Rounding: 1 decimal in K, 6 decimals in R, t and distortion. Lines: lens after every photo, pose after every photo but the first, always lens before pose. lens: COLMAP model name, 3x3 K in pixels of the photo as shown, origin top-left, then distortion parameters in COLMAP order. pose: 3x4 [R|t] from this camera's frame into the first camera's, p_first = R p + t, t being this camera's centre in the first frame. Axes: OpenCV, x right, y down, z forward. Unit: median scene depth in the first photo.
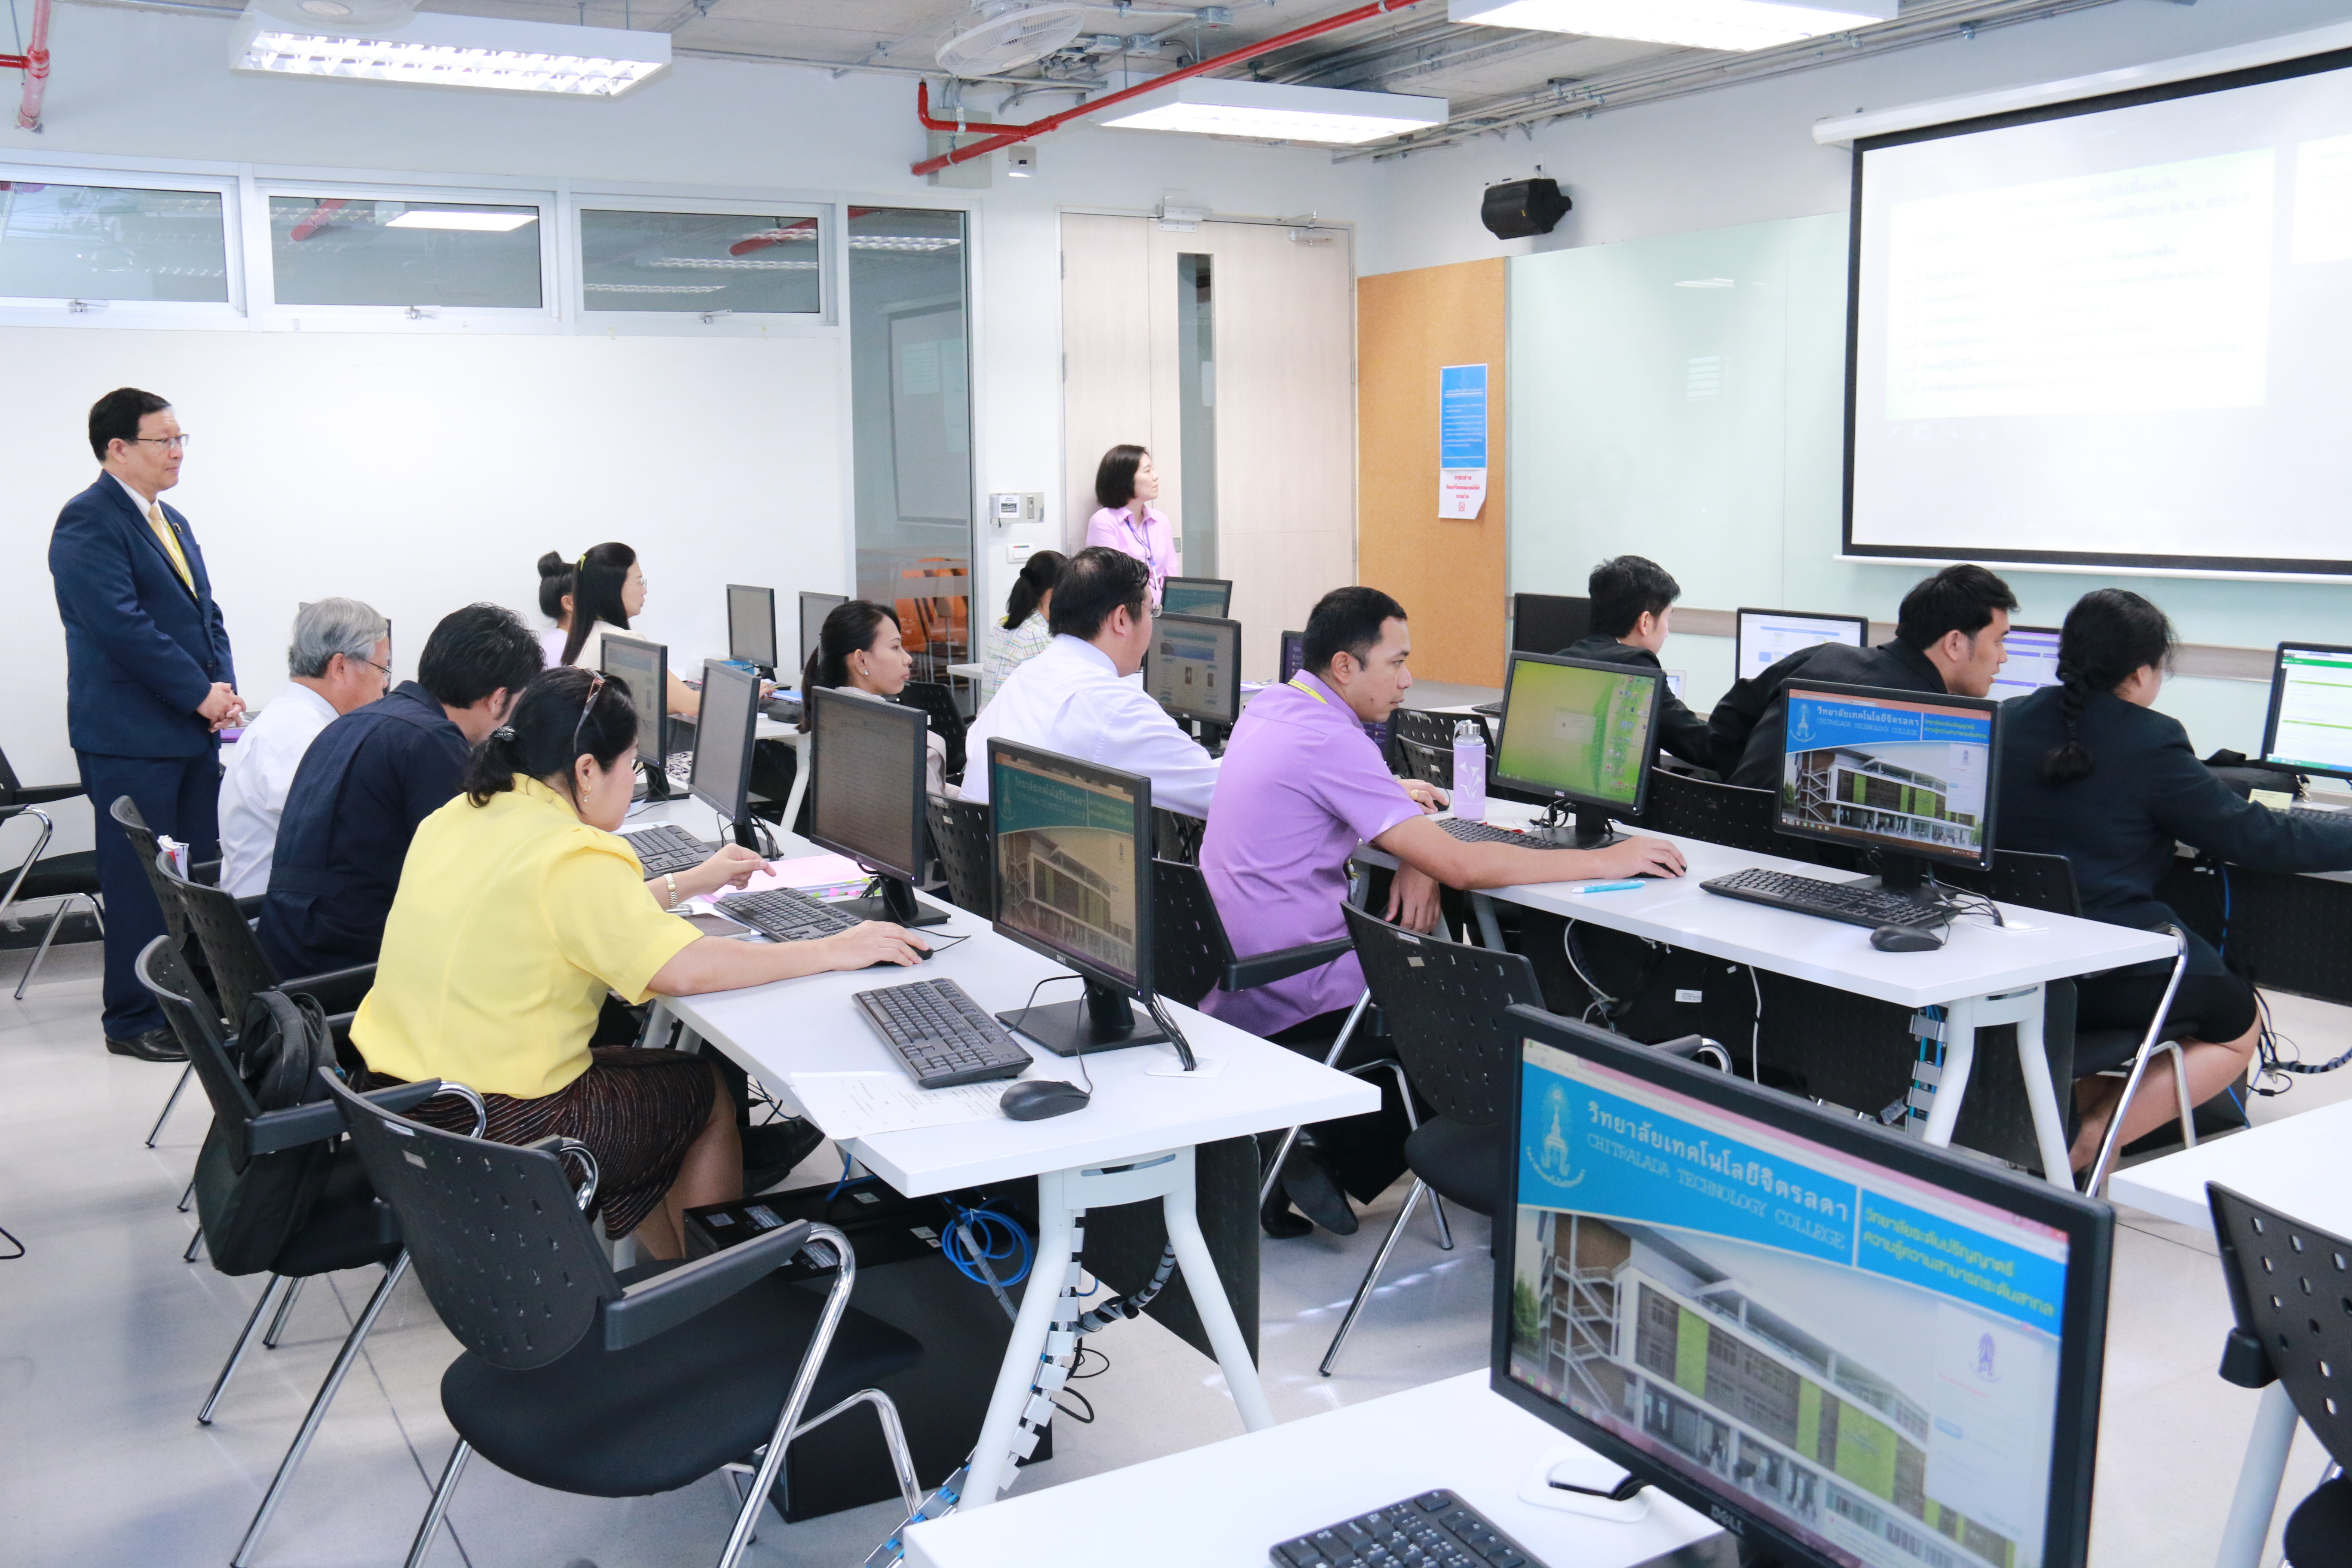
lens RADIAL K [[2095.3, 0, 1176.0], [0, 2095.3, 784.0], [0, 0, 1]] dist [-0.039764, 0.000585]
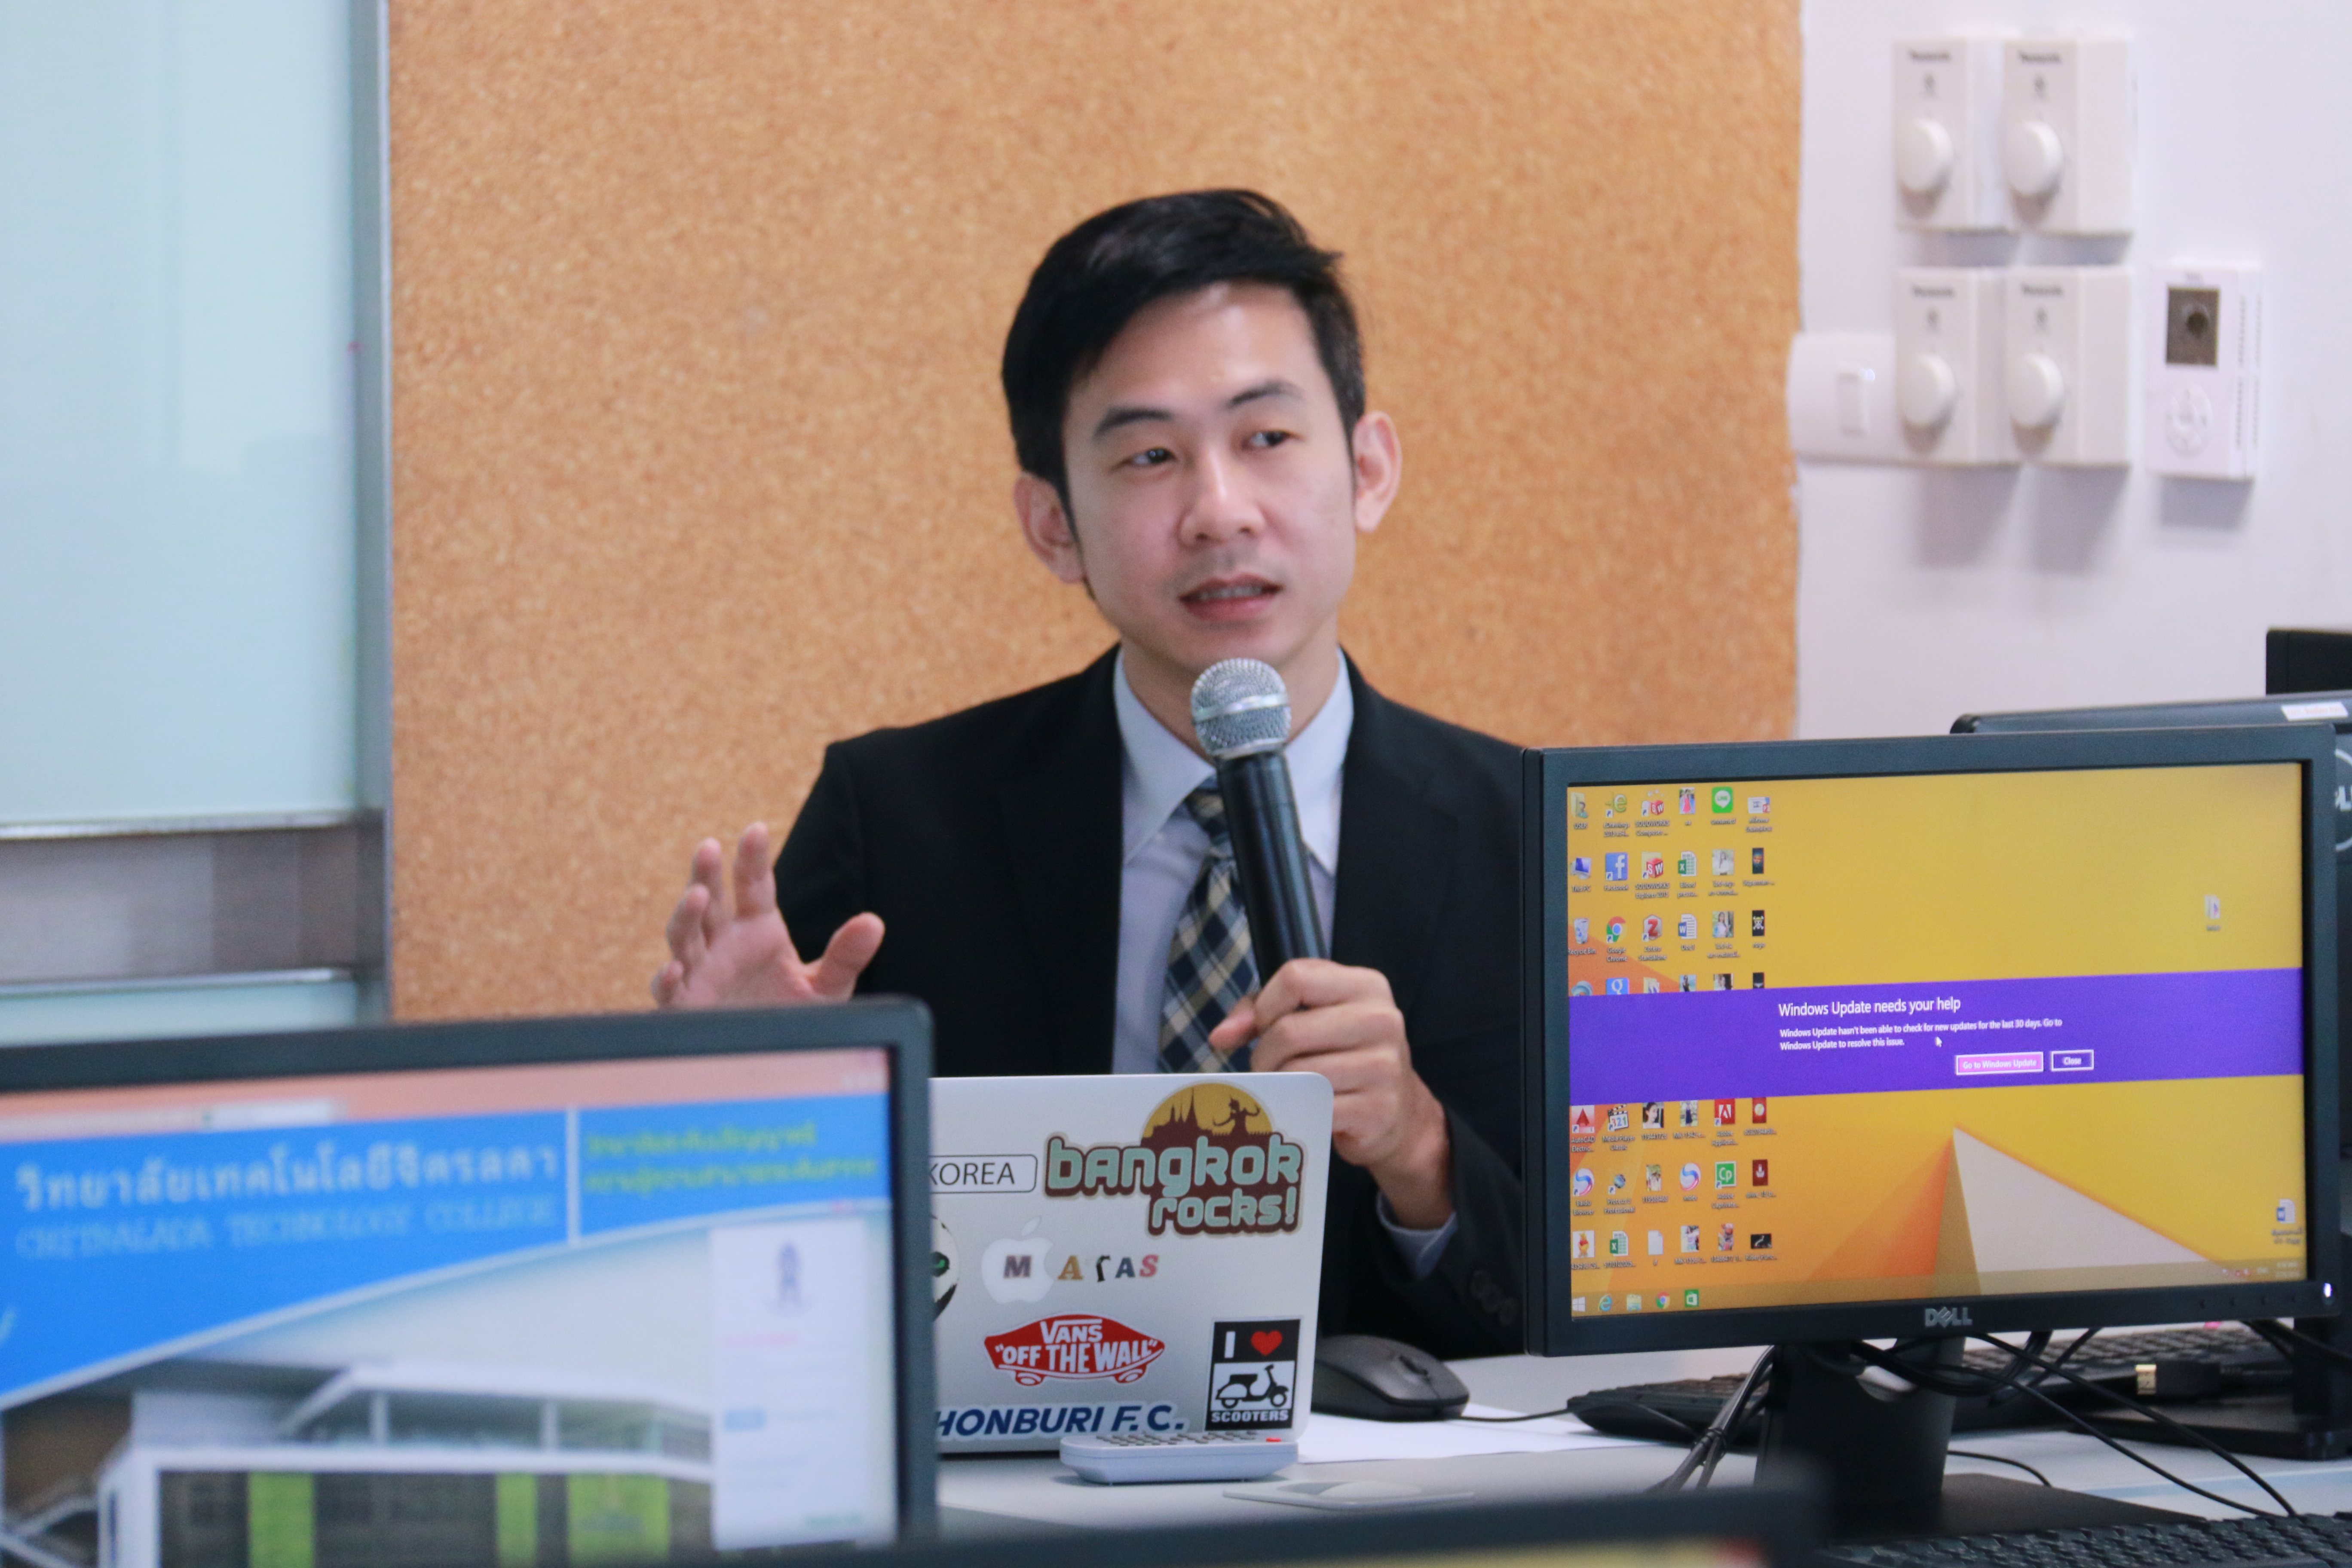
lens RADIAL K [[15724.7, 0, 1176.0], [0, 15724.7, 784.0], [0, 0, 1]] dist [0.101434, 287.600742]
pose [[0.925858, -0.032955, 0.376433, -0.988171], [0.068235, 0.994394, -0.080774, 0.397394], [-0.371661, 0.100471, 0.922916, -2.647888]]
